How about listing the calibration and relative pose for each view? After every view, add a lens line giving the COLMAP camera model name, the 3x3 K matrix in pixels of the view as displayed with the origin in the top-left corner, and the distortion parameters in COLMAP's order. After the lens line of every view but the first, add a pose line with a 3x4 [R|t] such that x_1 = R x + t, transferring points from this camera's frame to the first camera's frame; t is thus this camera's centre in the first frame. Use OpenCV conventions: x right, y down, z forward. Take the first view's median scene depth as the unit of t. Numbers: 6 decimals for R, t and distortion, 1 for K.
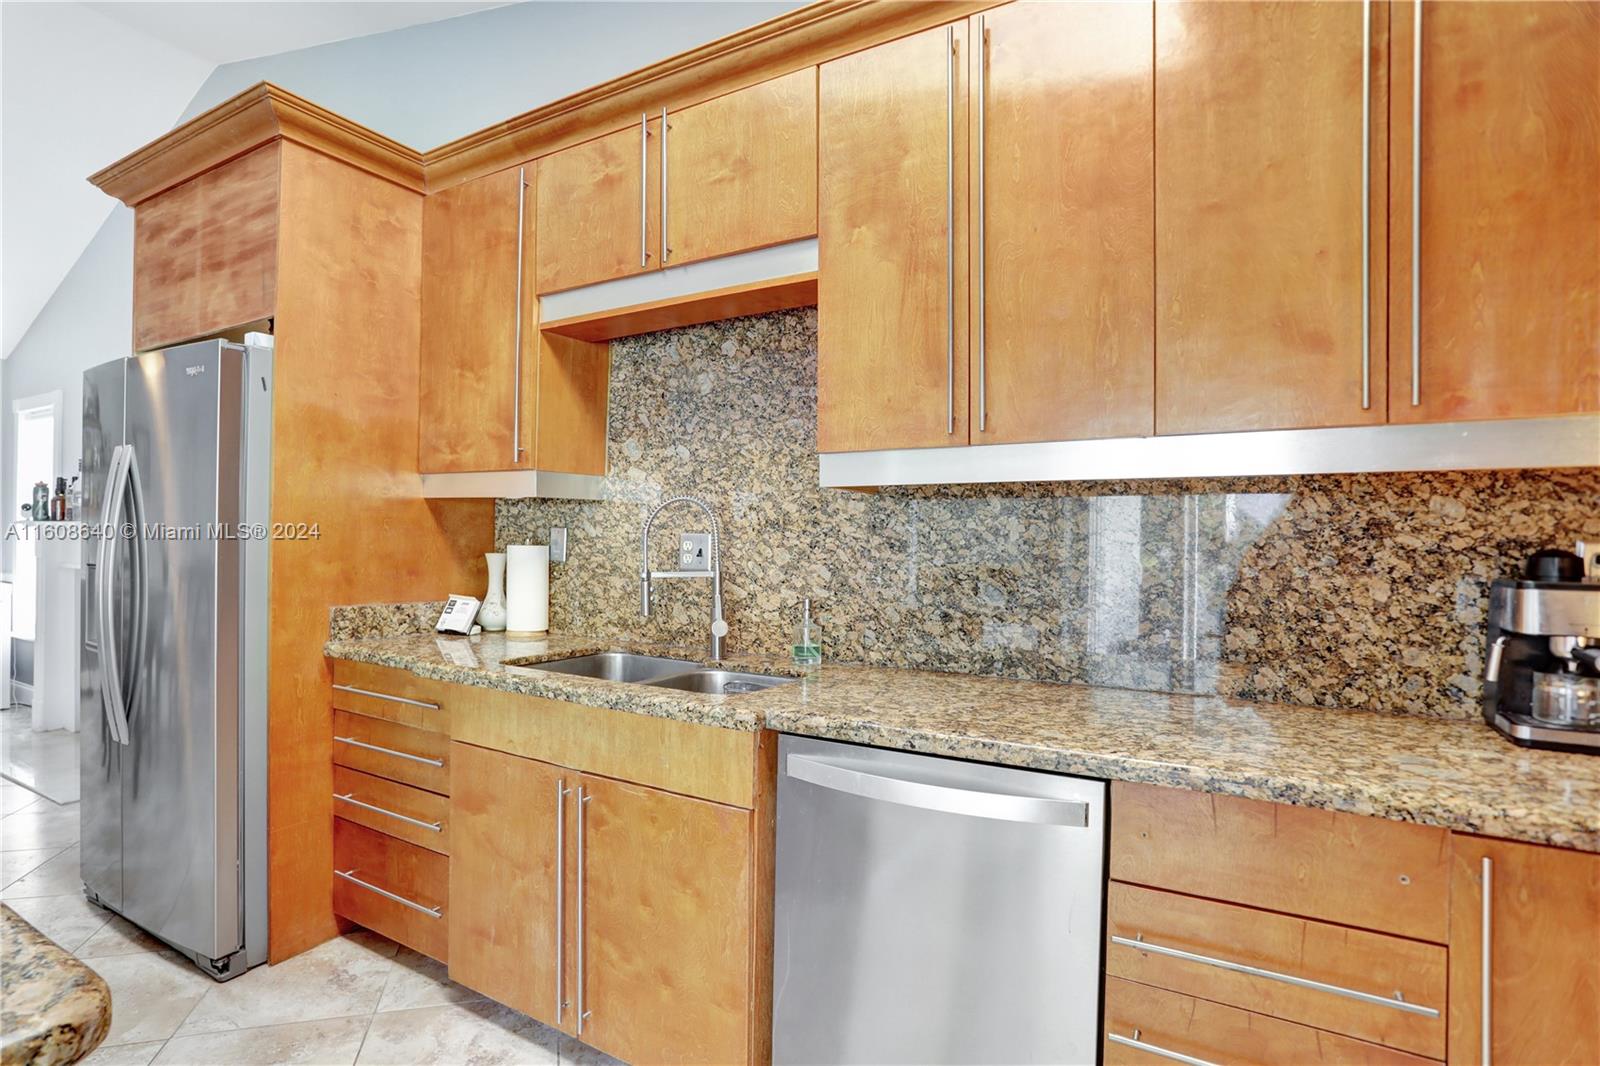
lens RADIAL K [[788.2, 0, 795.7], [0, 788.2, 539.2], [0, 0, 1]] dist [-0.063609, 0.034728]
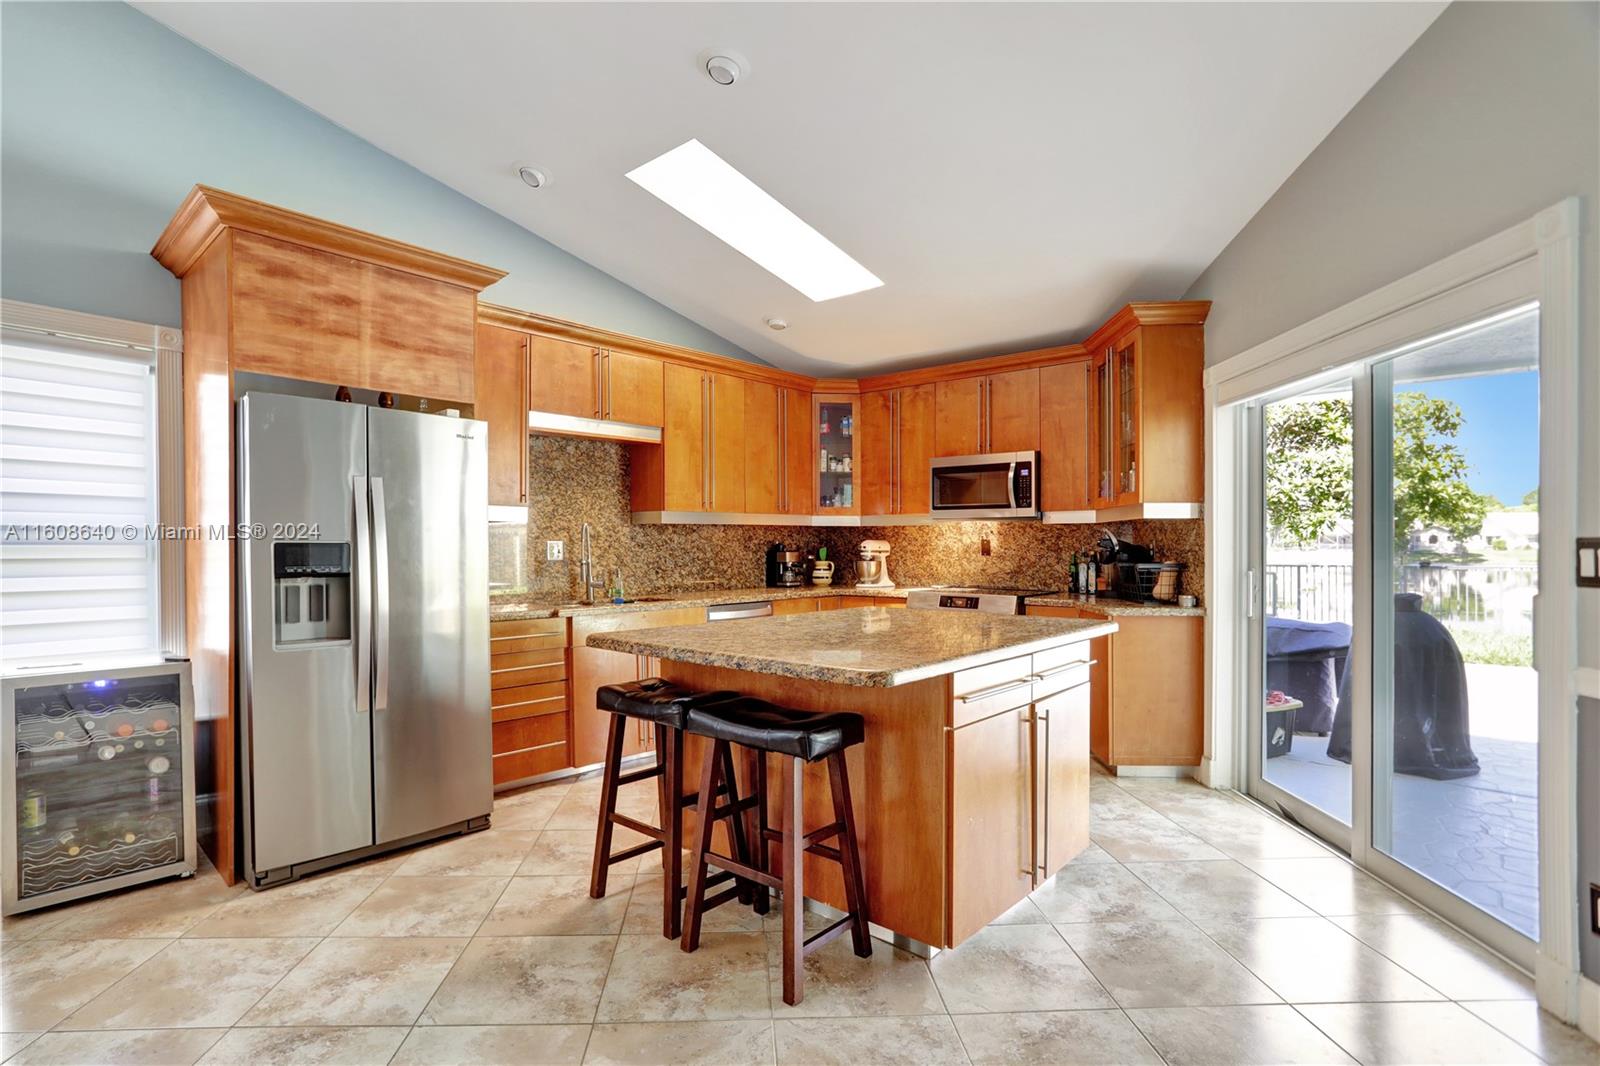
lens RADIAL K [[782.2, 0, 785.3], [0, 782.2, 541.1], [0, 0, 1]] dist [-0.014774, -0.000015]
pose [[0.197302, -0.009300, 0.980299, -2.549220], [0.008076, 0.999936, 0.007860, -0.024807], [-0.980310, 0.006366, 0.197364, 0.080607]]
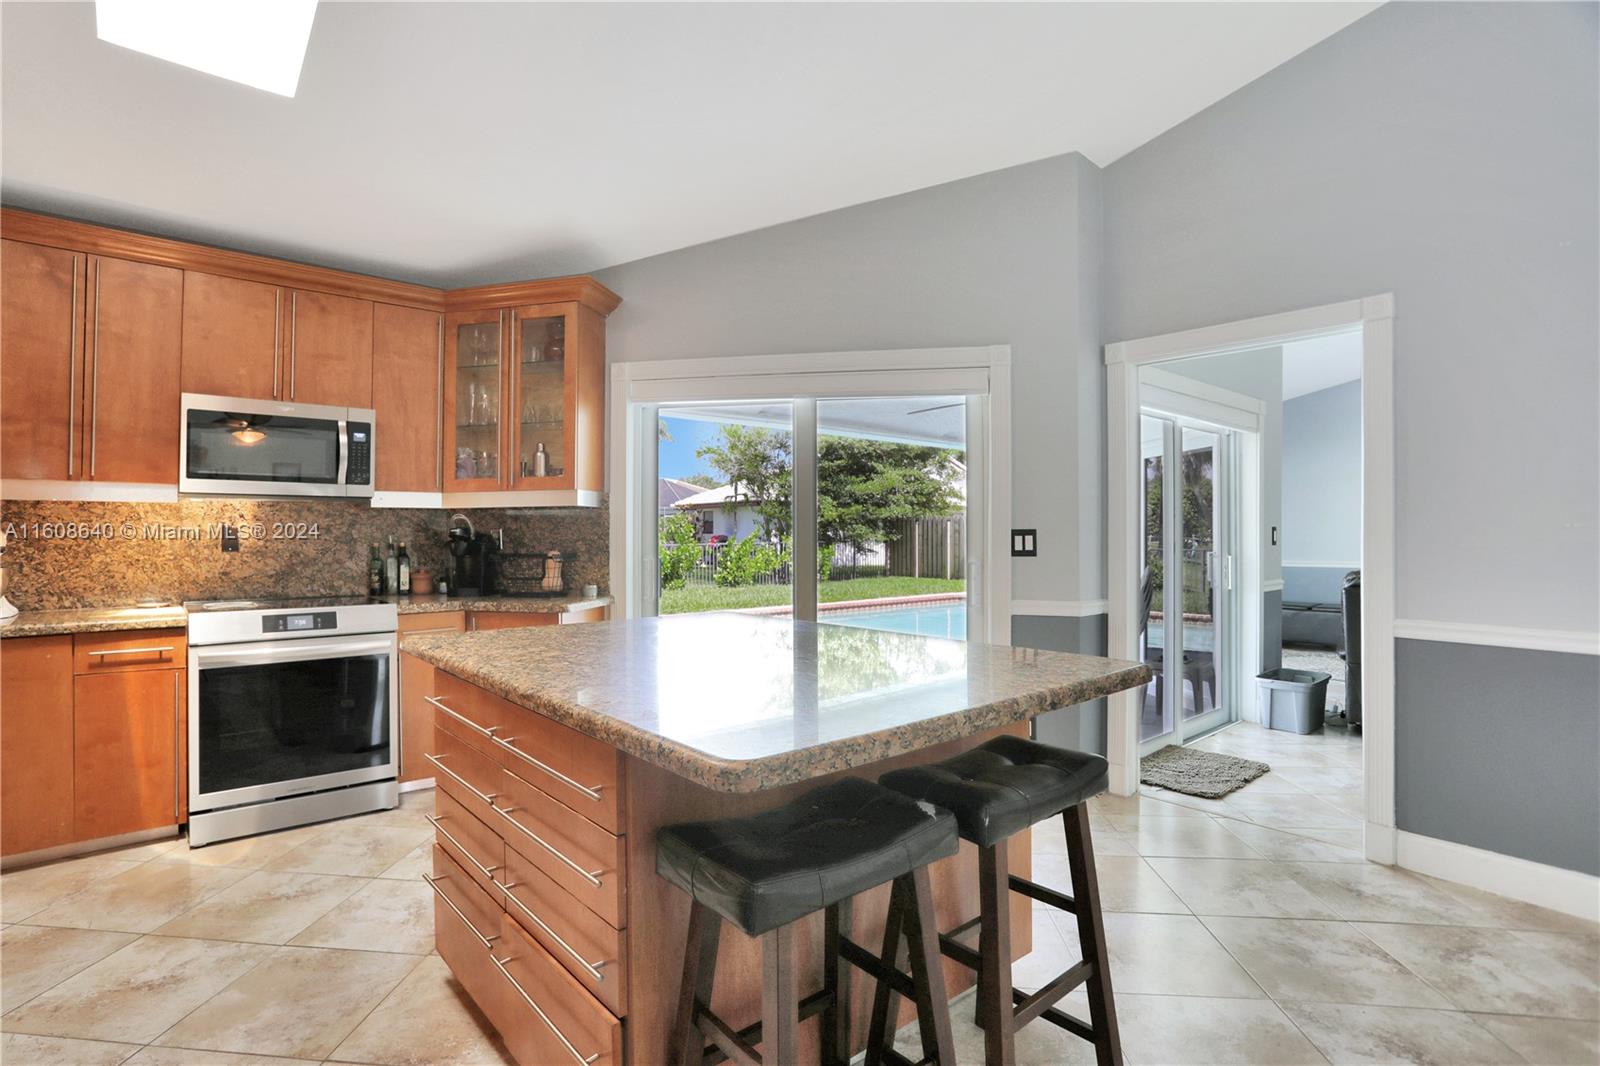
lens RADIAL K [[800.2, 0, 758.7], [0, 800.2, 525.1], [0, 0, 1]] dist [-0.052756, 0.025778]
pose [[-0.931833, -0.008428, 0.362788, -1.380222], [-0.008111, 0.999964, 0.002396, -0.021937], [-0.362796, -0.000710, -0.931868, 1.357781]]
